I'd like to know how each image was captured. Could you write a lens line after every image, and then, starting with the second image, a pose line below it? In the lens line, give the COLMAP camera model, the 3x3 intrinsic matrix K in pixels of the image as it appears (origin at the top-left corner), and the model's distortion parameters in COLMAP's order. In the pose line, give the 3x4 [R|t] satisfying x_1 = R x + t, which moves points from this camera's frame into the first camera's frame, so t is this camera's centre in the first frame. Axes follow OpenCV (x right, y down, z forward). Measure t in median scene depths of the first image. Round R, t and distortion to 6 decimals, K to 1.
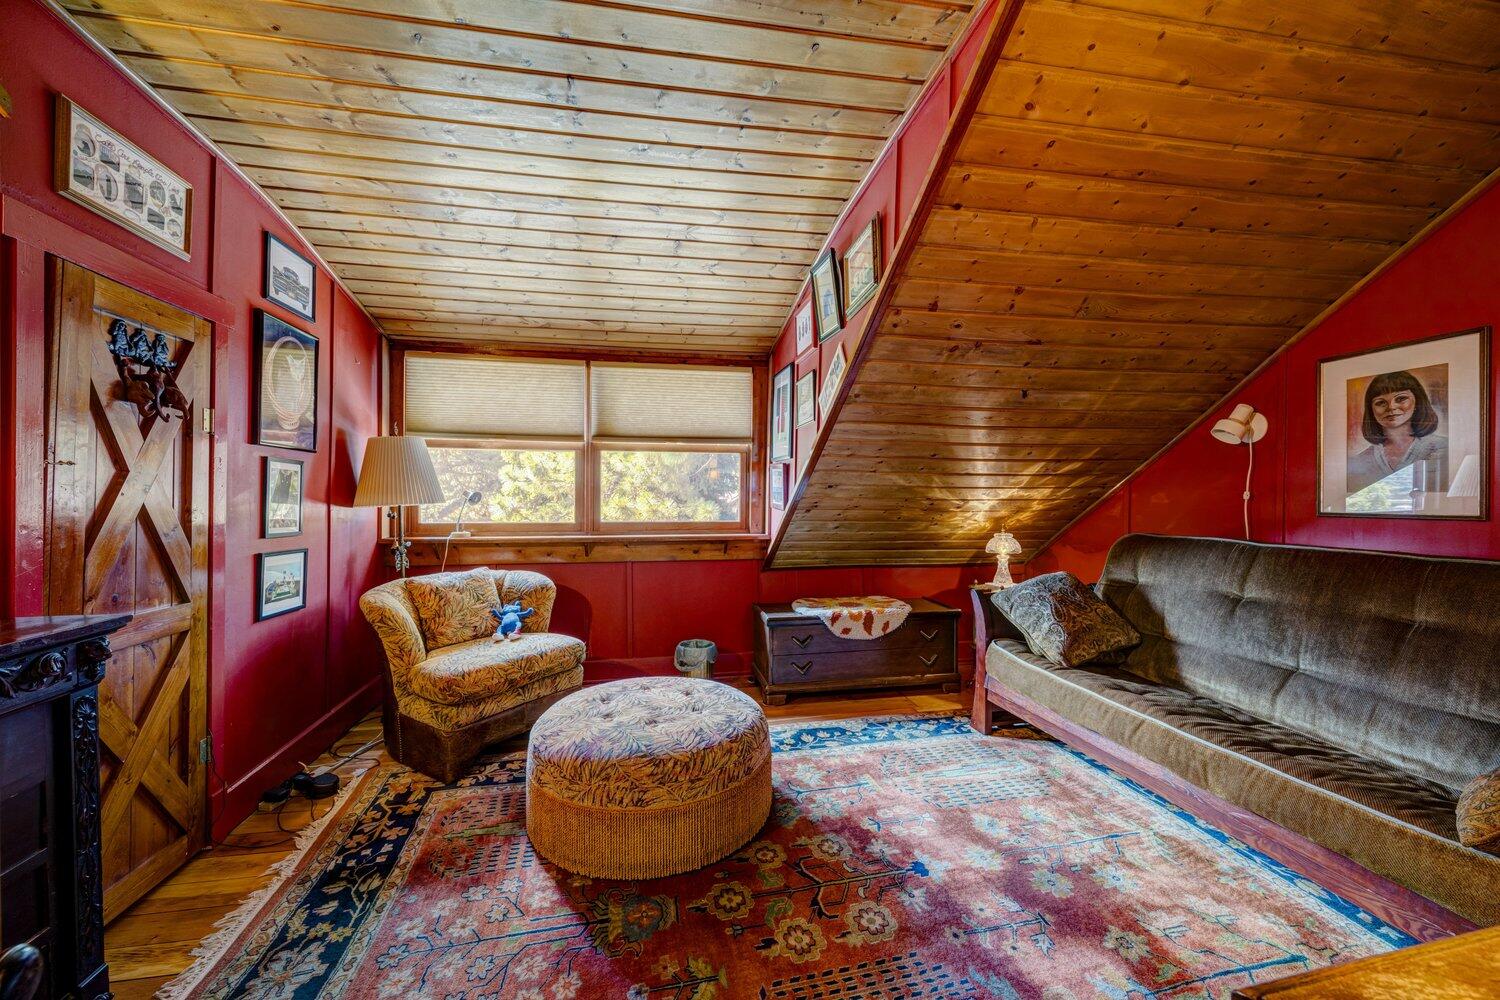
lens RADIAL K [[571.9, 0, 744.8], [0, 571.9, 495.5], [0, 0, 1]] dist [-0.002130, 0.000013]
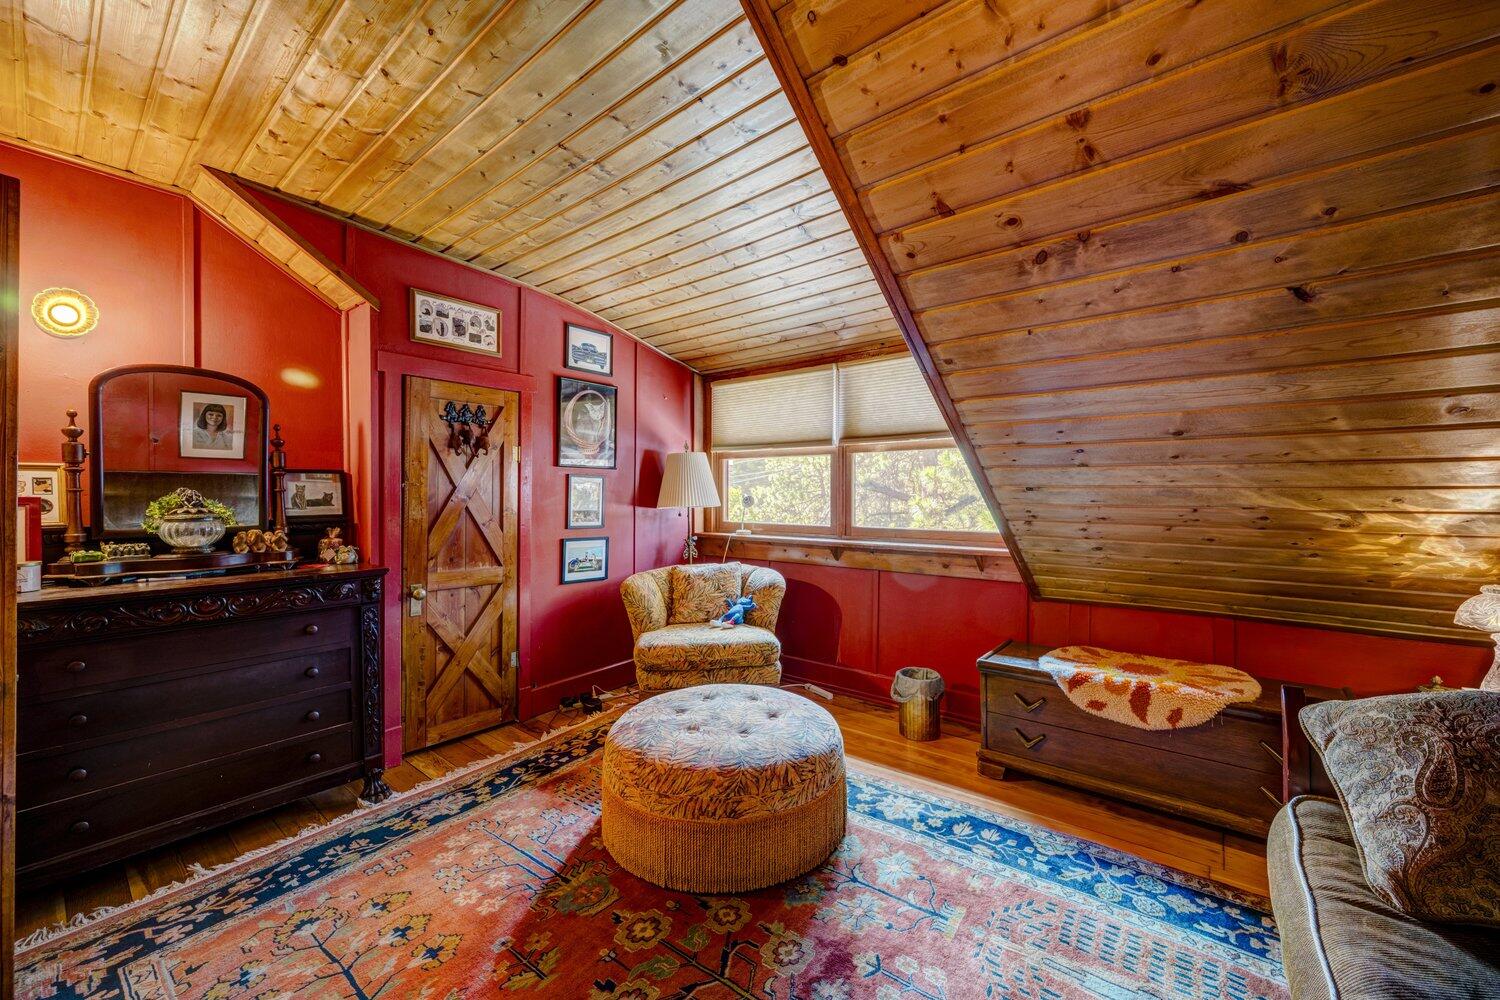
lens RADIAL K [[571.9, 0, 749.4], [0, 571.9, 496.2], [0, 0, 1]] dist [-0.002130, 0.000013]
pose [[0.657939, -0.000005, -0.753071, 0.548292], [0.002969, 0.999992, 0.002586, -0.011741], [0.753066, -0.003937, 0.657934, 0.344785]]
